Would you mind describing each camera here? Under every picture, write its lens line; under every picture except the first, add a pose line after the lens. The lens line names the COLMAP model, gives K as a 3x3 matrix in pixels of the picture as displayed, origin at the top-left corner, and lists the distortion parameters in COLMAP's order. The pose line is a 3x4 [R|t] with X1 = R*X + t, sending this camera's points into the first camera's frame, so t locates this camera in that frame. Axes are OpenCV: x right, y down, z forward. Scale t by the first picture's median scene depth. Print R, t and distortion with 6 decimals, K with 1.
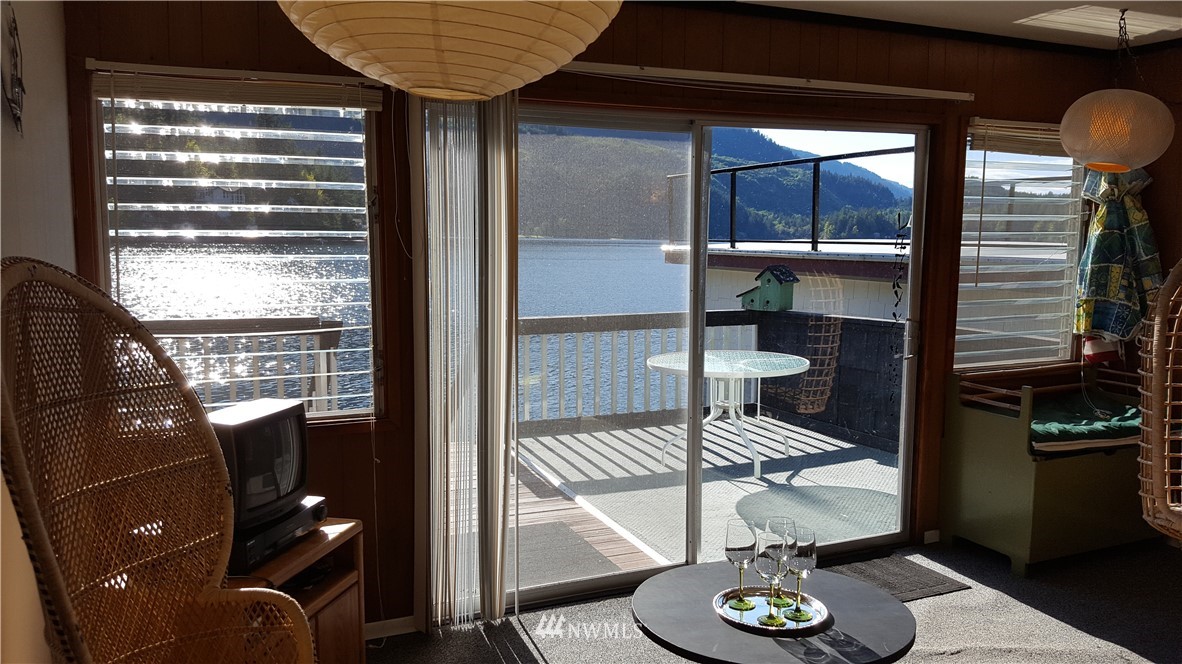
lens RADIAL K [[893.4, 0, 607.3], [0, 893.4, 356.1], [0, 0, 1]] dist [0.006608, -0.092241]
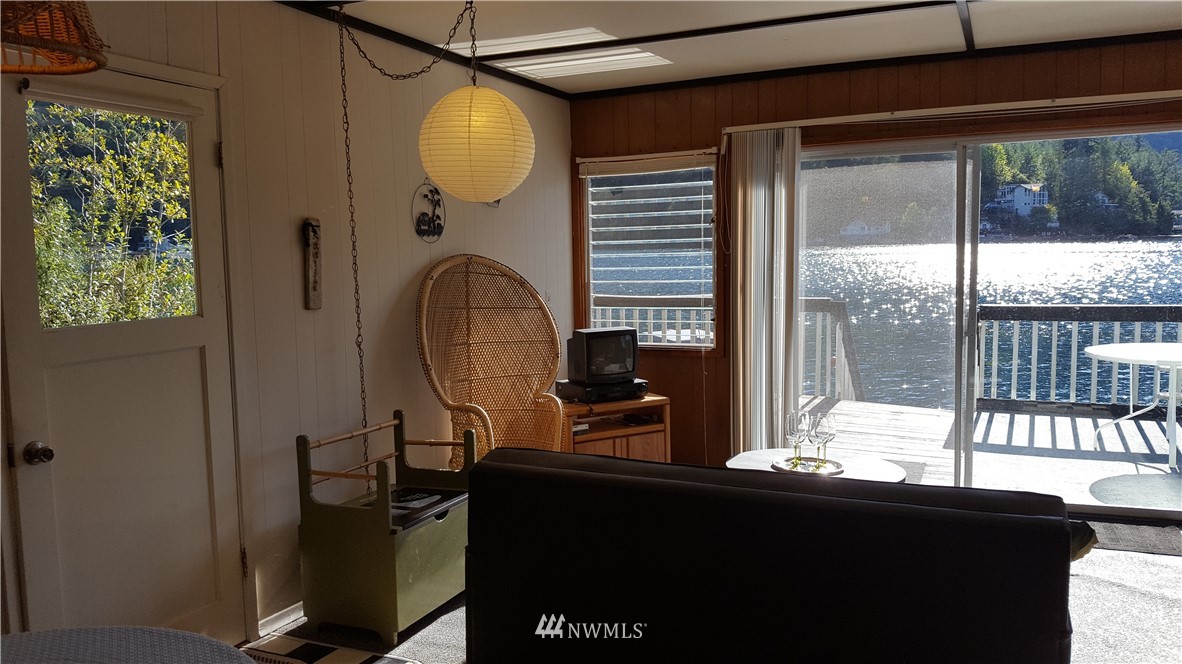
lens RADIAL K [[847.6, 0, 596.1], [0, 847.6, 370.6], [0, 0, 1]] dist [0.051389, -0.148729]
pose [[0.663943, 0.084196, -0.743028, 0.850842], [-0.070543, 0.996262, 0.049857, 0.049372], [0.744449, 0.019313, 0.667400, -0.253426]]
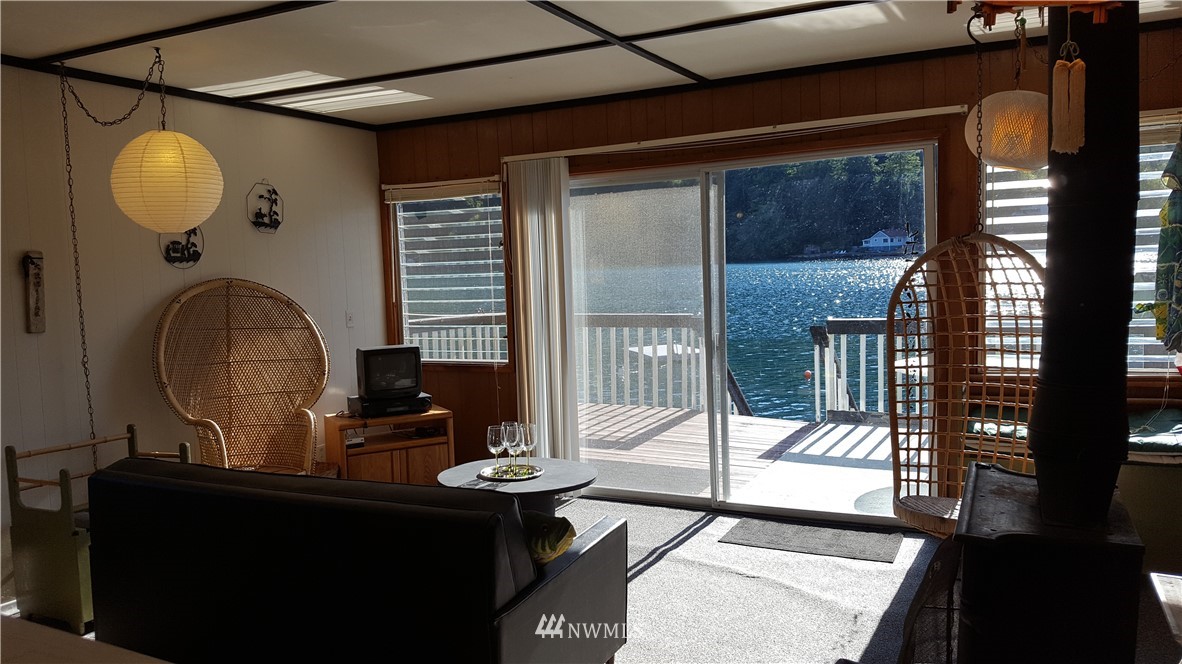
lens RADIAL K [[856.6, 0, 610.8], [0, 856.6, 351.0], [0, 0, 1]] dist [0.134262, -0.287714]
pose [[0.649435, 0.047683, -0.758920, 1.261512], [-0.060607, 0.998103, 0.010847, 0.012441], [0.757998, 0.038951, 0.651093, 0.042762]]
